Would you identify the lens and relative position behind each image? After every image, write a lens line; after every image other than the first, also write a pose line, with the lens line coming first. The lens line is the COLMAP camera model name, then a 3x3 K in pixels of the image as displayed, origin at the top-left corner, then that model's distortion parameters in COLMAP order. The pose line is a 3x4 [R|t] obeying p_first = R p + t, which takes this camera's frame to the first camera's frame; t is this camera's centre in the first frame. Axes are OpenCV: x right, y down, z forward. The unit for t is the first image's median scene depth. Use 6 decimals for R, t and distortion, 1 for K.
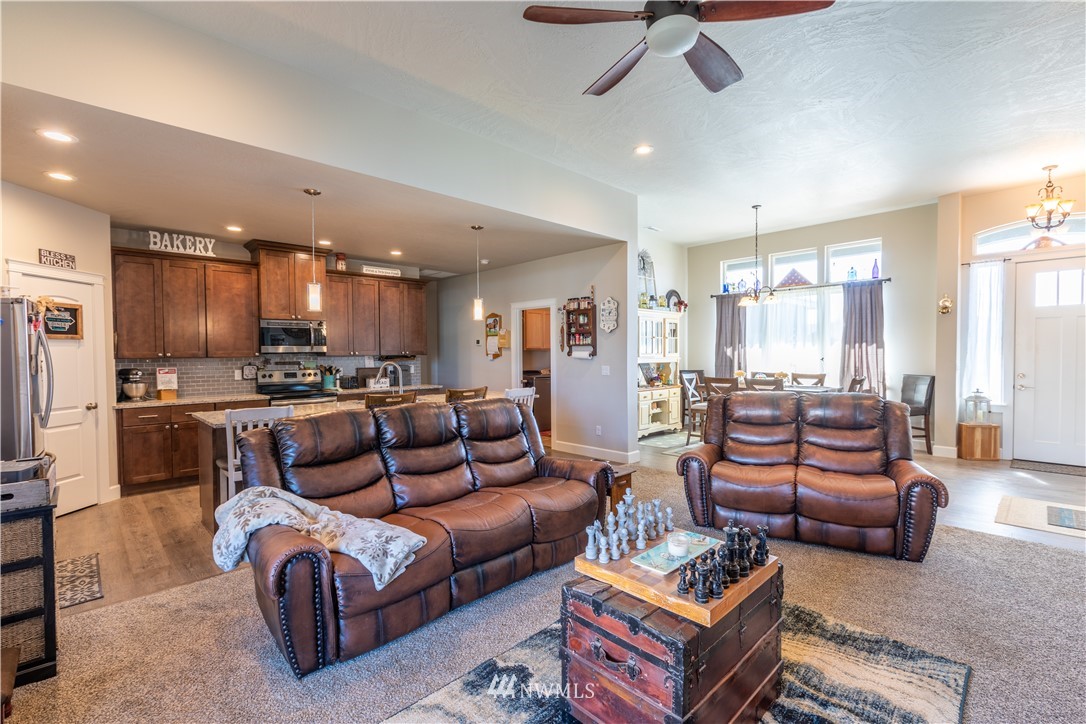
lens RADIAL K [[482.2, 0, 540.3], [0, 482.2, 363.4], [0, 0, 1]] dist [0.001054, -0.000470]
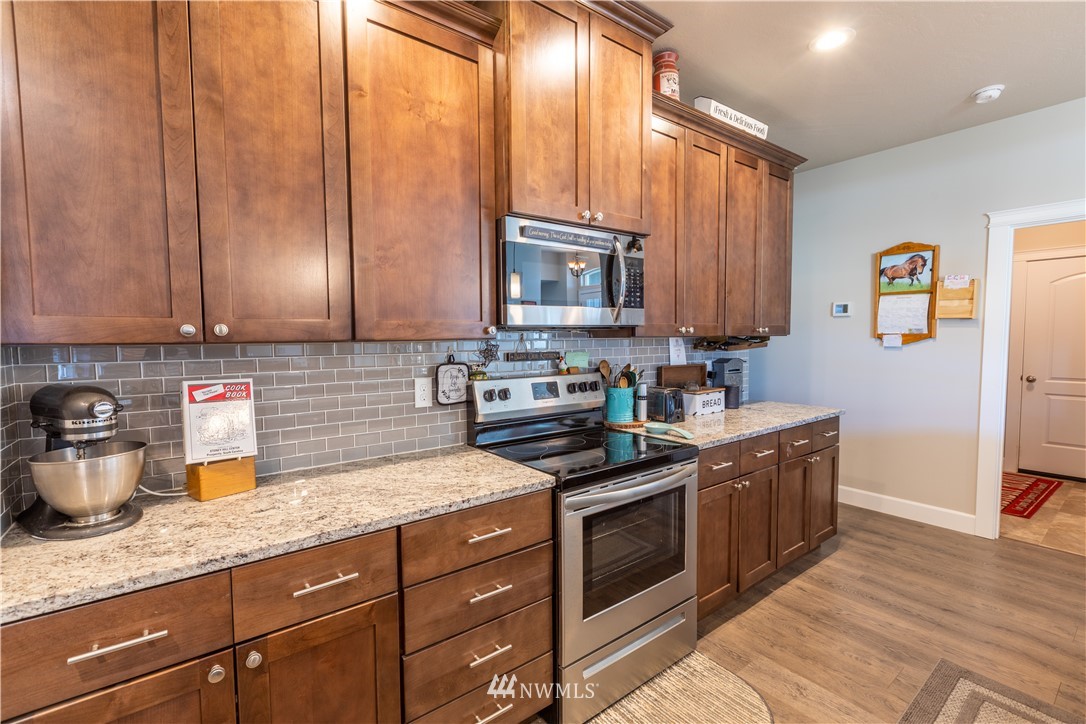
lens RADIAL K [[482.2, 0, 540.3], [0, 482.2, 363.4], [0, 0, 1]] dist [0.001054, -0.000470]
pose [[0.993844, 0.008267, -0.110480, -0.492557], [-0.004193, 0.999304, 0.037055, -0.009010], [0.110710, -0.036363, 0.993187, 0.654845]]
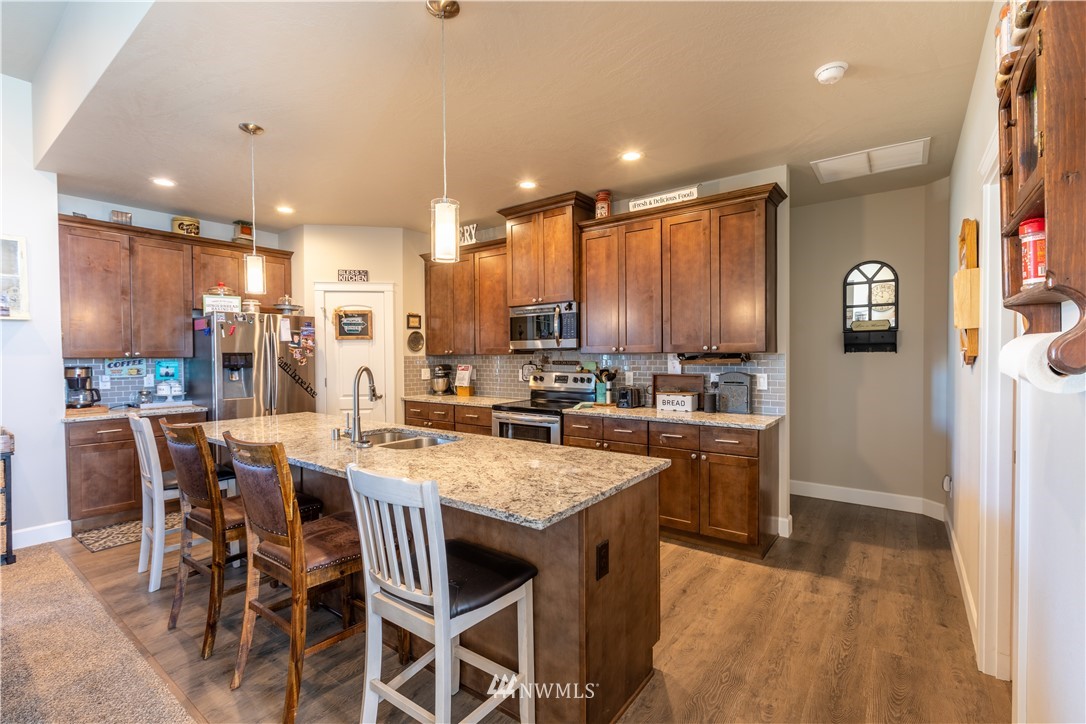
lens RADIAL K [[482.2, 0, 540.3], [0, 482.2, 363.4], [0, 0, 1]] dist [0.001054, -0.000470]
pose [[0.165401, 0.027560, -0.985841, 0.212906], [-0.014937, 0.999565, 0.025437, -0.018686], [0.986113, 0.010518, 0.165741, 0.863000]]
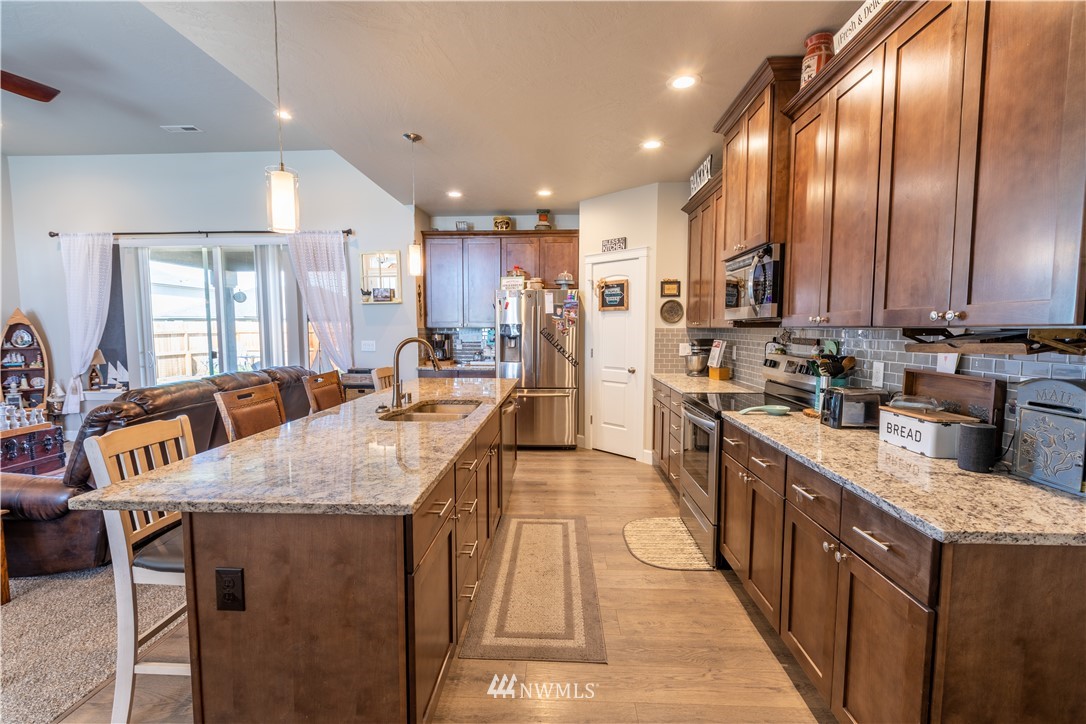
lens RADIAL K [[480.5, 0, 544.3], [0, 480.5, 364.0], [0, 0, 1]] dist [-0.001082, -0.000410]
pose [[-0.716651, 0.060635, -0.694791, -0.012018], [-0.010959, 0.995112, 0.098148, -0.022845], [0.697345, 0.077952, -0.712484, 1.193409]]
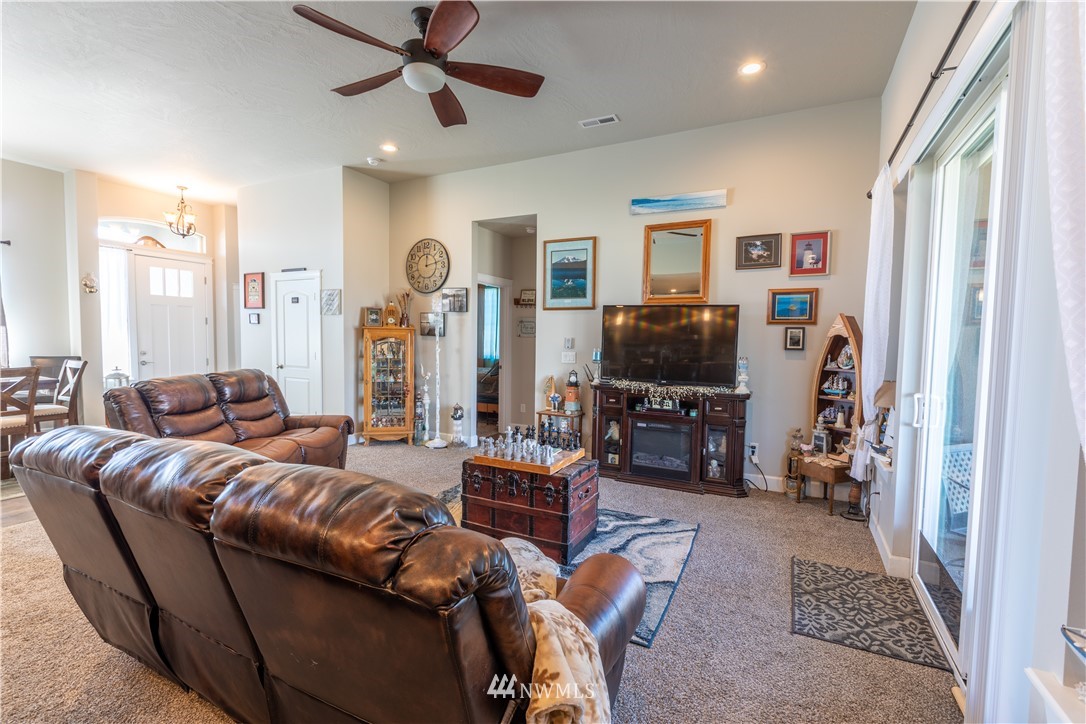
lens RADIAL K [[488.8, 0, 537.6], [0, 488.8, 362.4], [0, 0, 1]] dist [0.010588, 0.000088]
pose [[-0.323239, -0.048509, 0.945073, -0.420850], [0.011951, 0.998396, 0.055333, -0.005981], [-0.946242, 0.029180, -0.322141, 0.465399]]
